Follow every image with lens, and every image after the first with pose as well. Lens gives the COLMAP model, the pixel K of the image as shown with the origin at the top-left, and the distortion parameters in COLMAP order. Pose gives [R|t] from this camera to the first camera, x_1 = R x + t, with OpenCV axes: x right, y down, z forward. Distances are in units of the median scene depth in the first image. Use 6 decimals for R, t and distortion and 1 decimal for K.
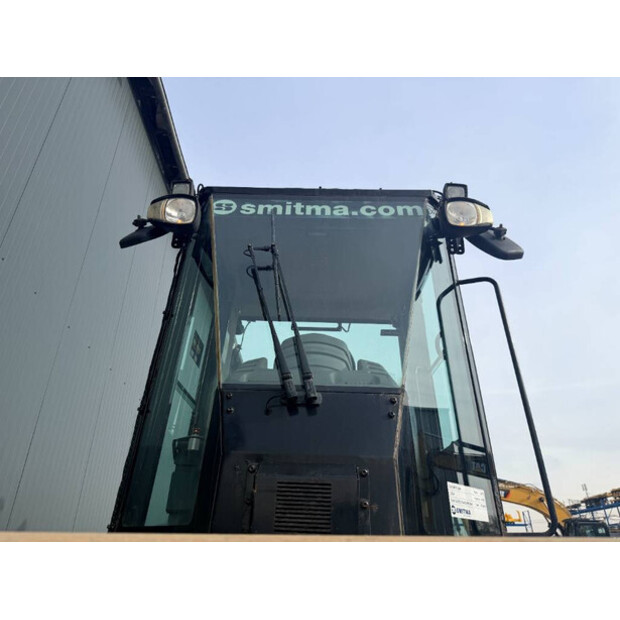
lens RADIAL K [[442.7, 0, 310.0], [0, 442.7, 310.0], [0, 0, 1]] dist [0.037022, -0.056046]
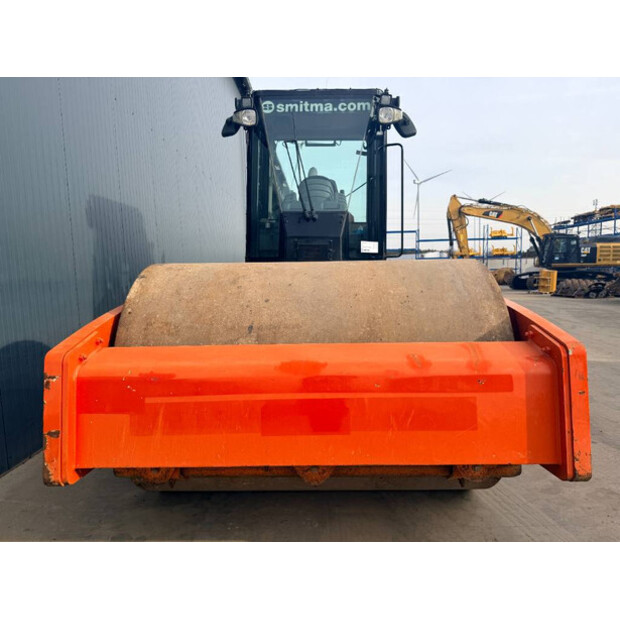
lens RADIAL K [[442.7, 0, 310.0], [0, 442.7, 310.0], [0, 0, 1]] dist [0.037022, -0.056046]
pose [[0.998524, -0.019030, -0.050878, 0.071558], [0.044483, 0.824014, 0.564821, -0.593637], [0.031176, -0.566250, 0.823644, -1.099193]]
